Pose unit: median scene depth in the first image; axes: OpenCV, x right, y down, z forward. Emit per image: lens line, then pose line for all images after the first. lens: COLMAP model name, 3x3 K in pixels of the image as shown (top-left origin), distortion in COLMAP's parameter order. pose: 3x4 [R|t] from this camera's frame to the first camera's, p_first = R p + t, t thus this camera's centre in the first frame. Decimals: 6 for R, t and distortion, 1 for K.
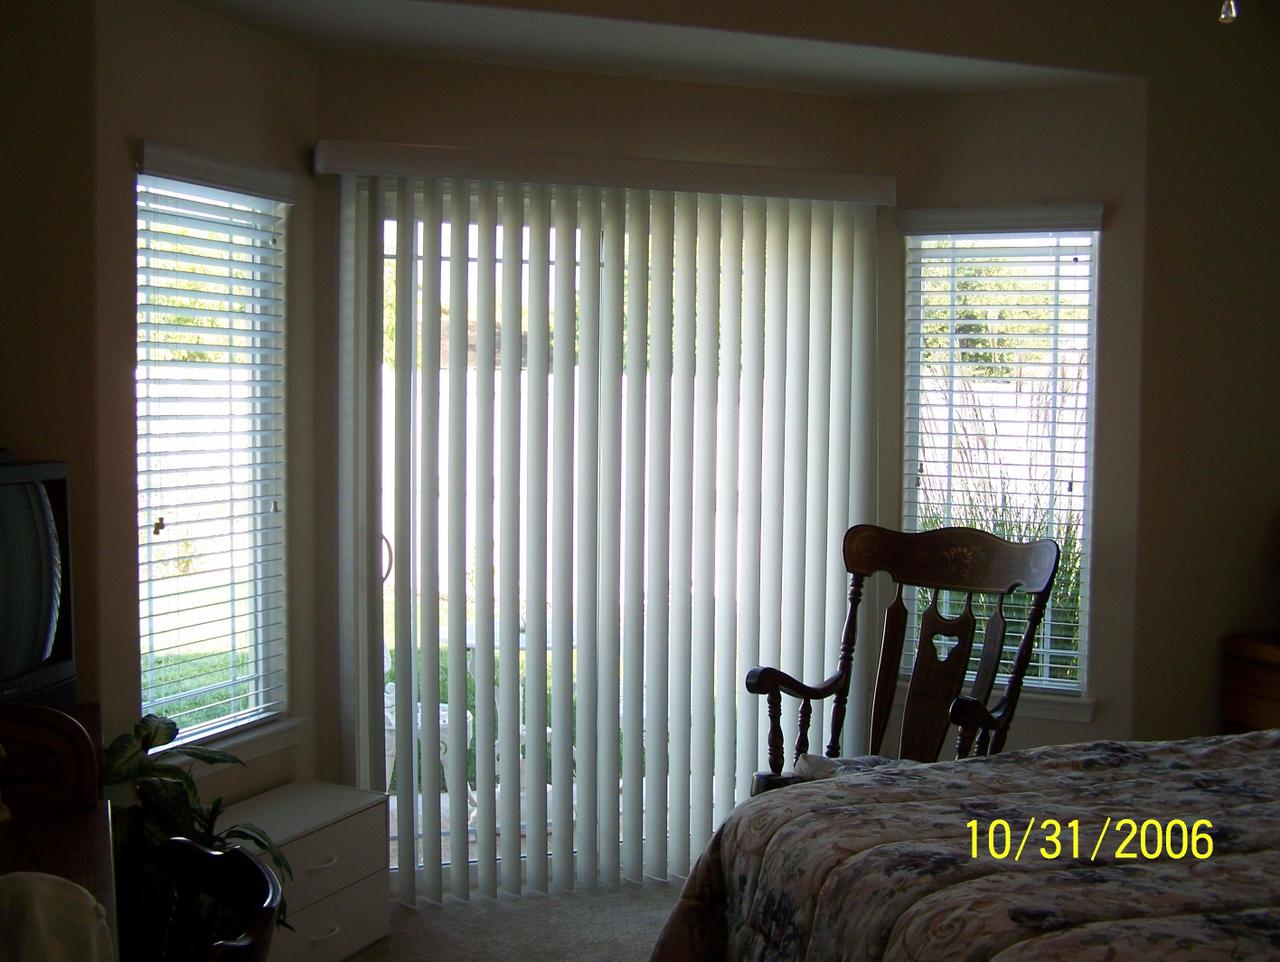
lens RADIAL K [[1462.0, 0, 591.7], [0, 1462.0, 483.7], [0, 0, 1]] dist [-0.194103, 0.384072]
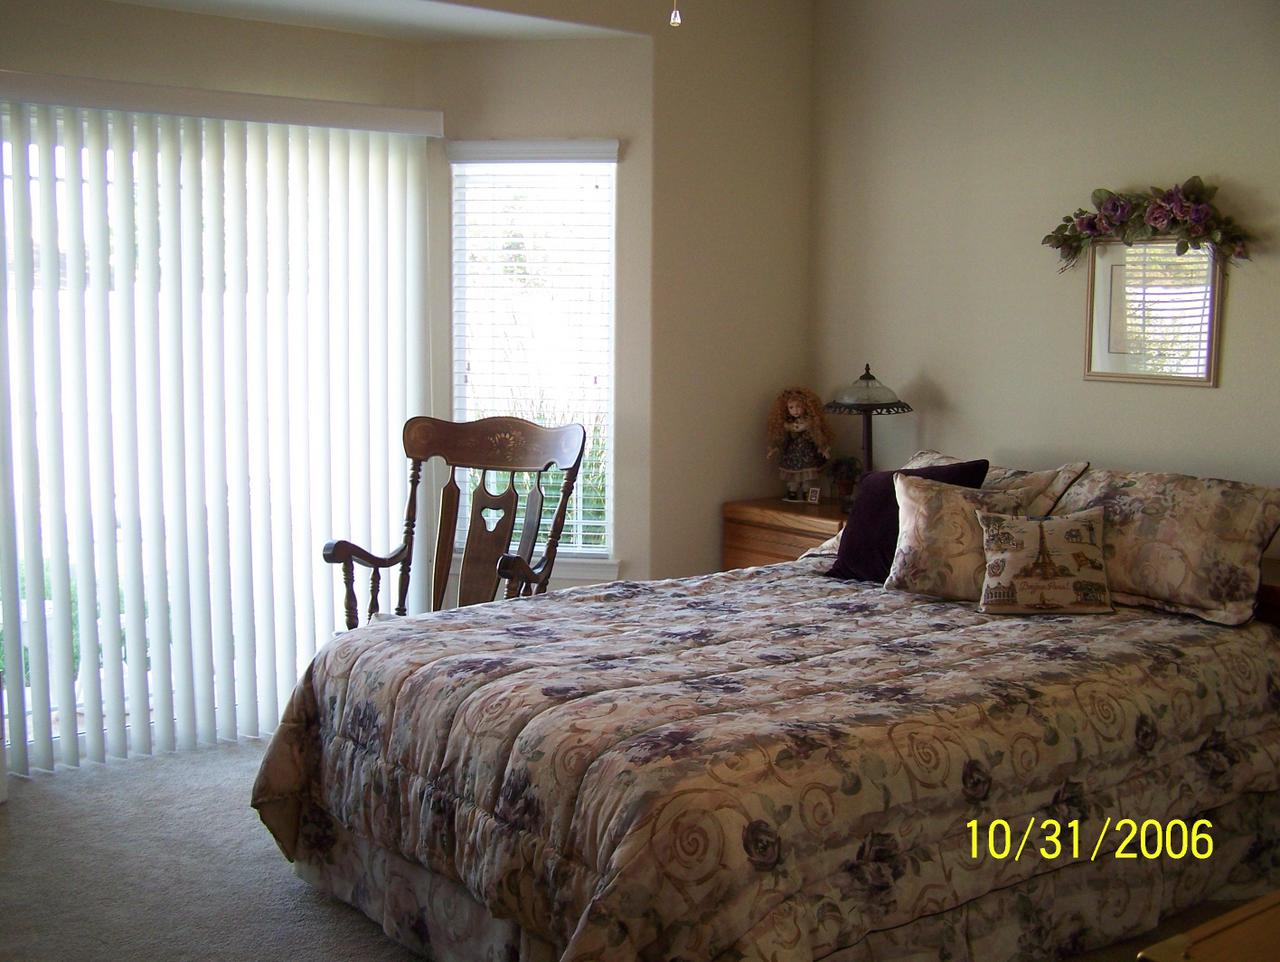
lens RADIAL K [[1462.0, 0, 591.7], [0, 1462.0, 483.7], [0, 0, 1]] dist [-0.194103, 0.384072]
pose [[0.953960, -0.036164, 0.297745, -0.039094], [0.019599, 0.998099, 0.058435, 0.023225], [-0.299292, -0.049909, 0.952855, -0.194512]]
